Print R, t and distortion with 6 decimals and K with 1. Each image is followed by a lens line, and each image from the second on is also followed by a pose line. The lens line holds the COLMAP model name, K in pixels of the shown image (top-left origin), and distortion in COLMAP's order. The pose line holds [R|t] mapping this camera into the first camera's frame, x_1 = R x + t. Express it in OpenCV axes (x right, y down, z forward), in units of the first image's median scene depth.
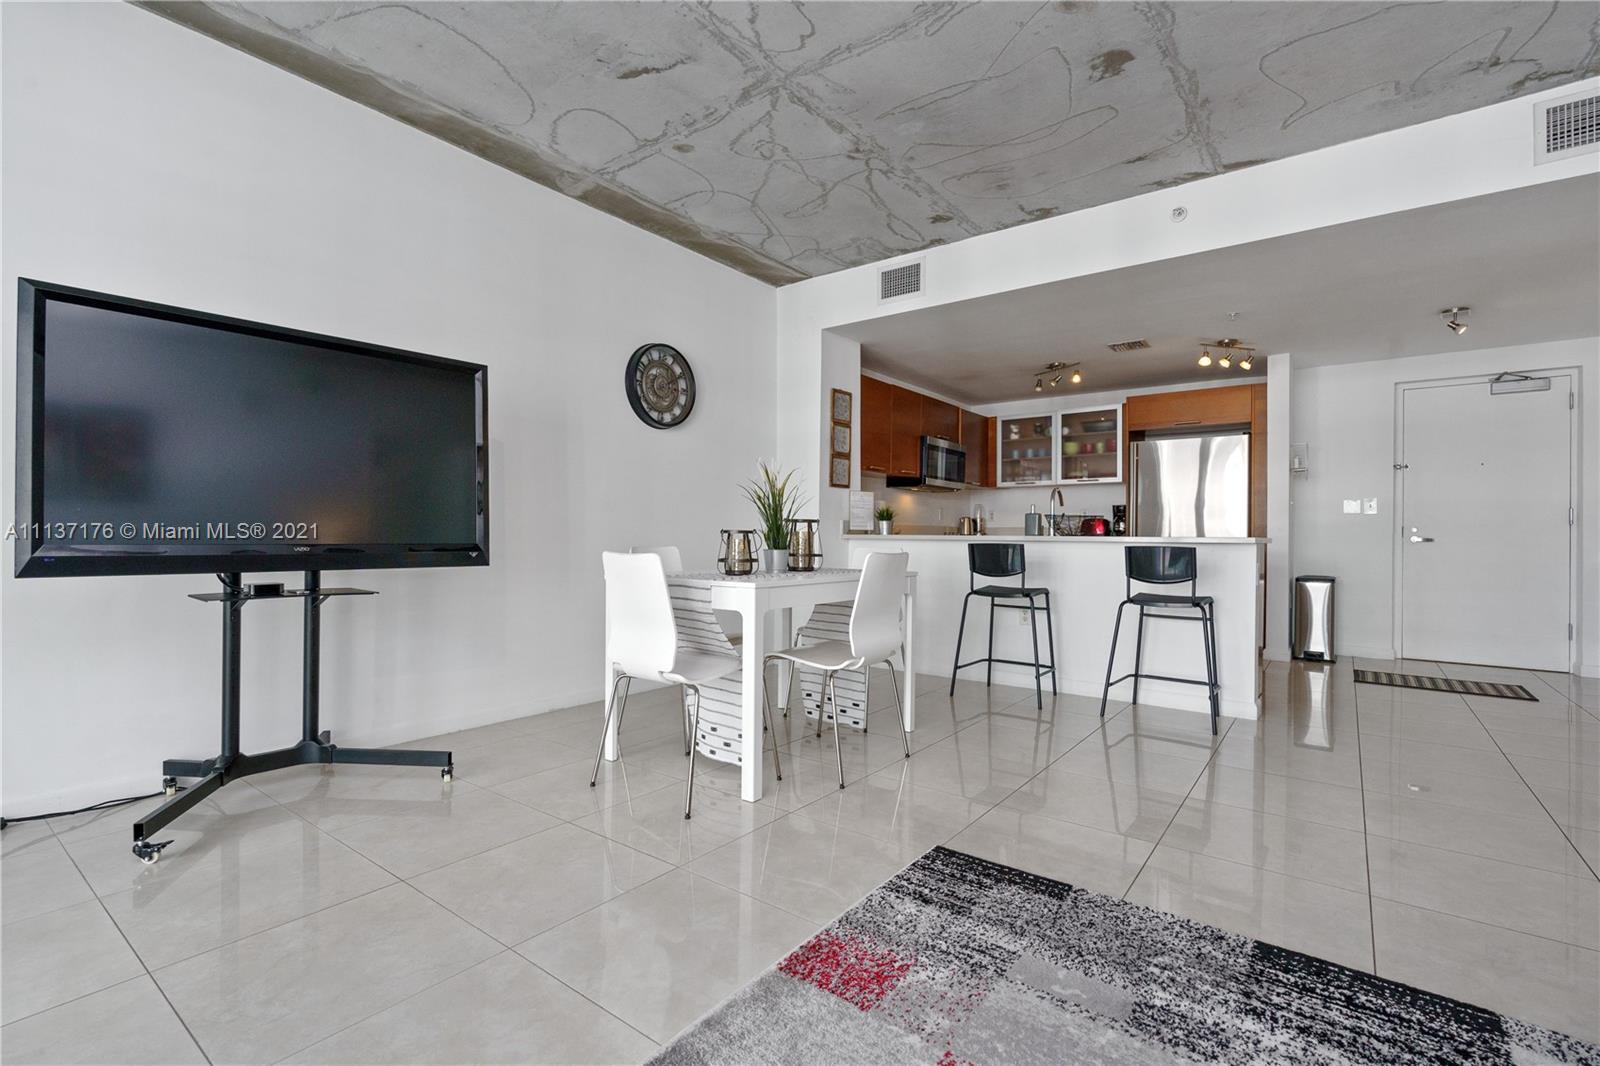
lens RADIAL K [[722.7, 0, 800.0], [0, 722.7, 533.0], [0, 0, 1]] dist [-0.009232, 0.004133]
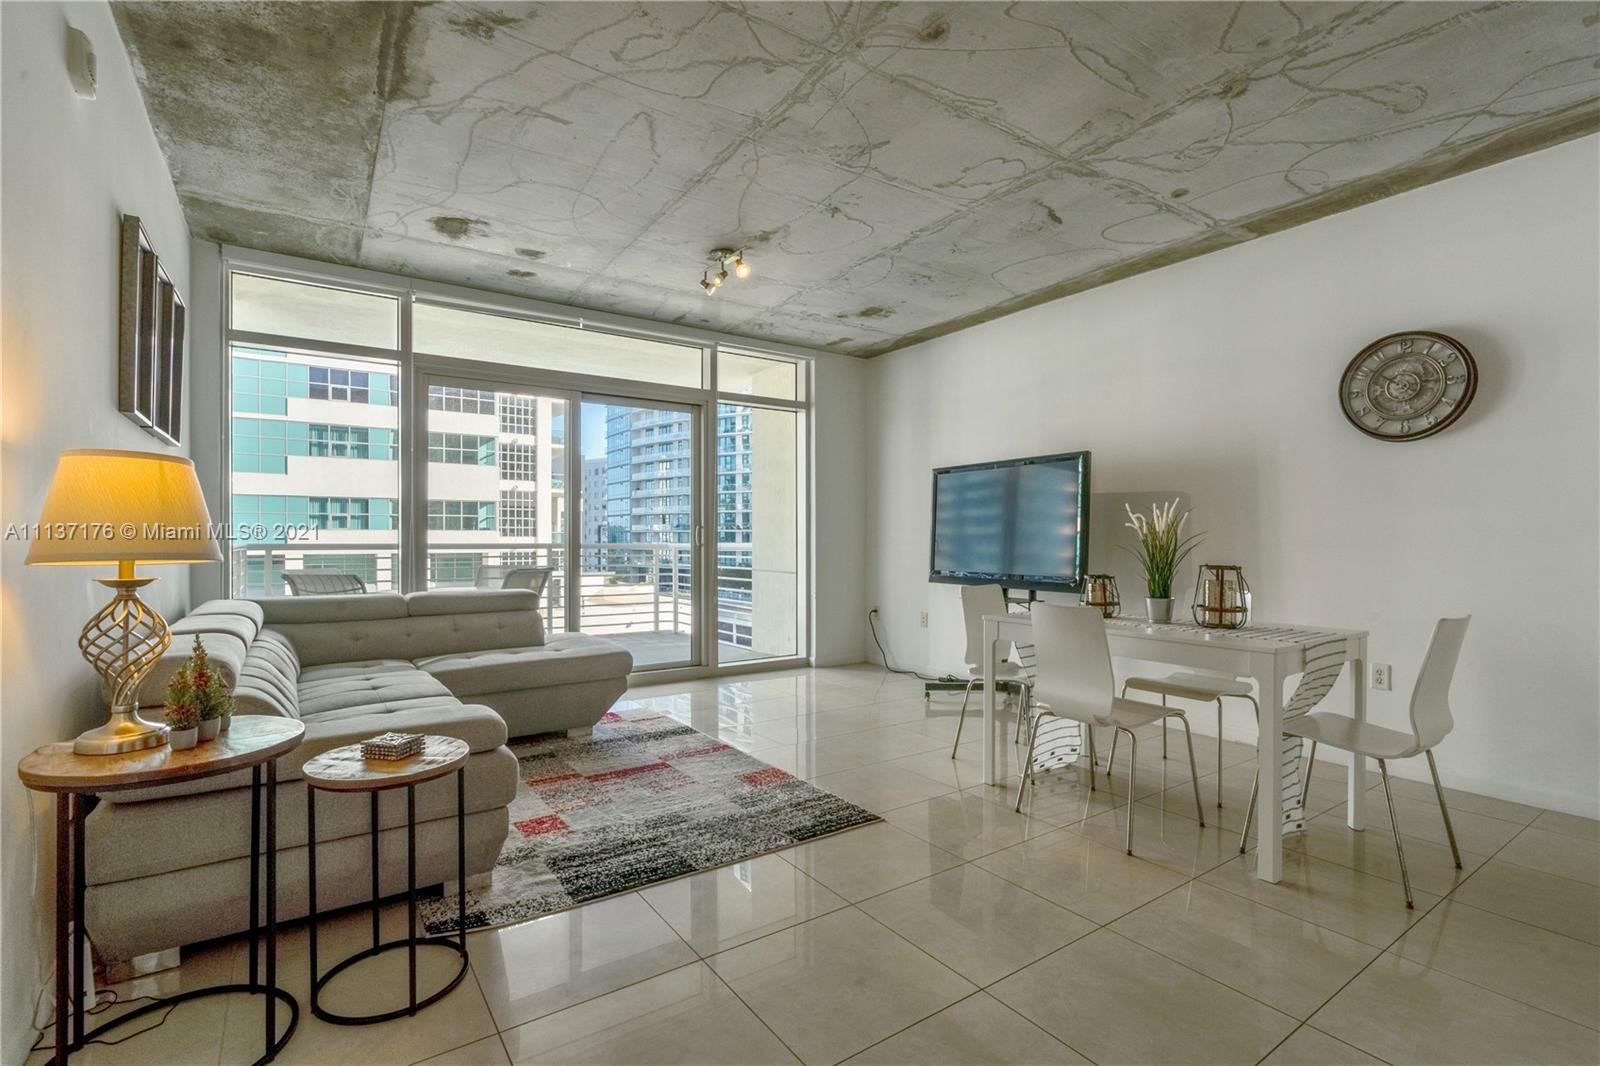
lens RADIAL K [[734.3, 0, 800.2], [0, 734.3, 538.2], [0, 0, 1]] dist [-0.004156, 0.000480]
pose [[-0.312295, -0.010687, -0.949925, 0.754045], [-0.000506, 0.999938, -0.011084, -0.032342], [0.949985, -0.002981, -0.312281, 0.633342]]
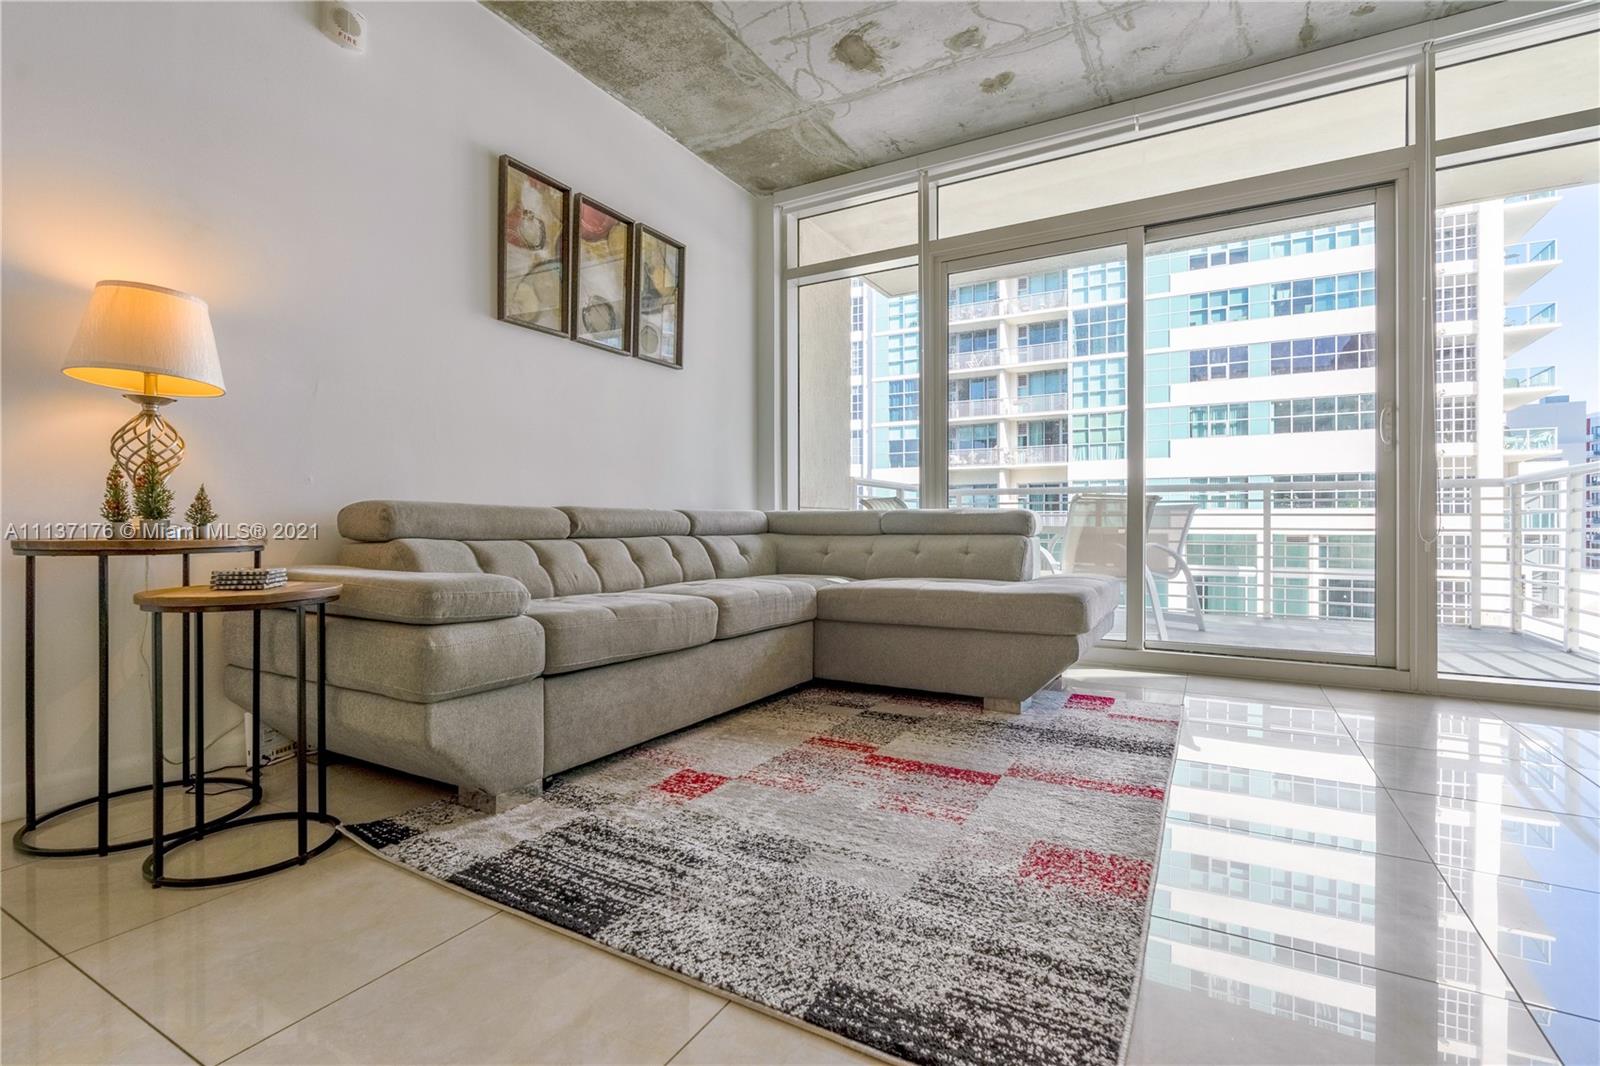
lens RADIAL K [[737.6, 0, 797.7], [0, 737.6, 525.3], [0, 0, 1]] dist [-0.004584, 0.001069]
pose [[-0.991373, -0.010912, -0.130614, 0.200995], [-0.010453, 0.999937, -0.004206, 0.055374], [0.130652, -0.002805, -0.991424, 0.677357]]
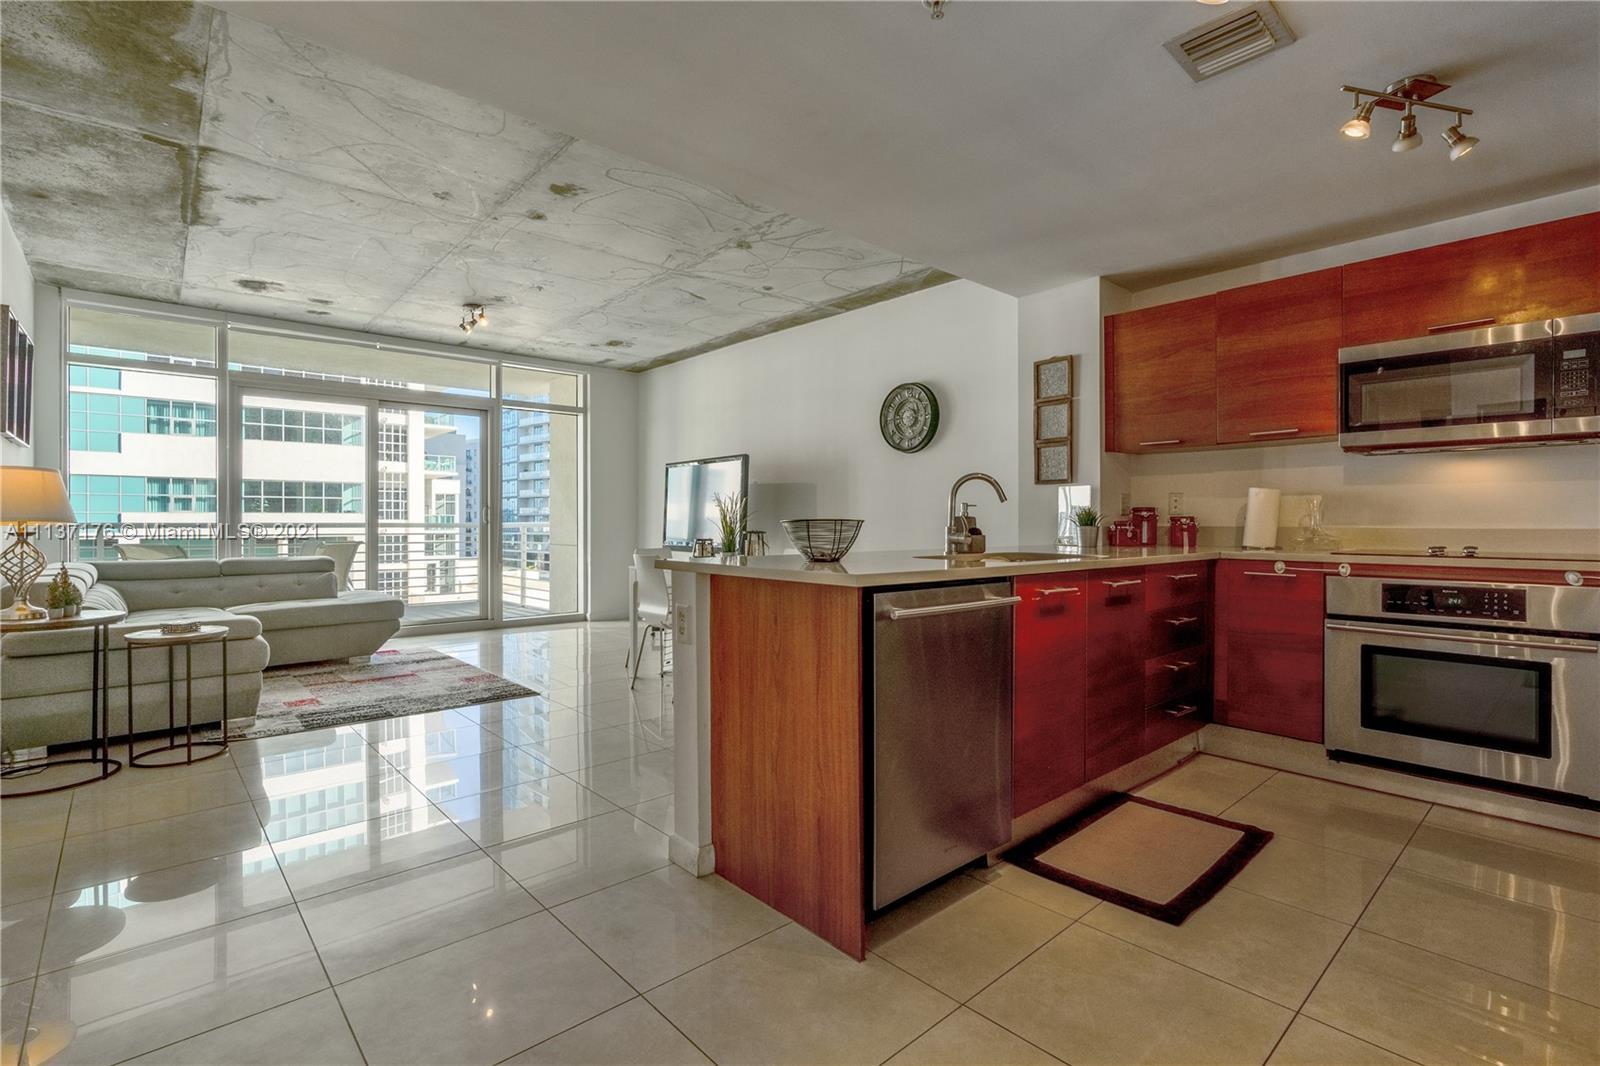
lens RADIAL K [[744.4, 0, 800.4], [0, 744.4, 520.6], [0, 0, 1]] dist [-0.001469, 0.000044]
pose [[-0.187292, -0.011803, -0.982233, 1.067500], [0.002280, 0.999920, -0.012450, -0.016676], [0.982302, -0.004571, -0.187250, 1.059845]]
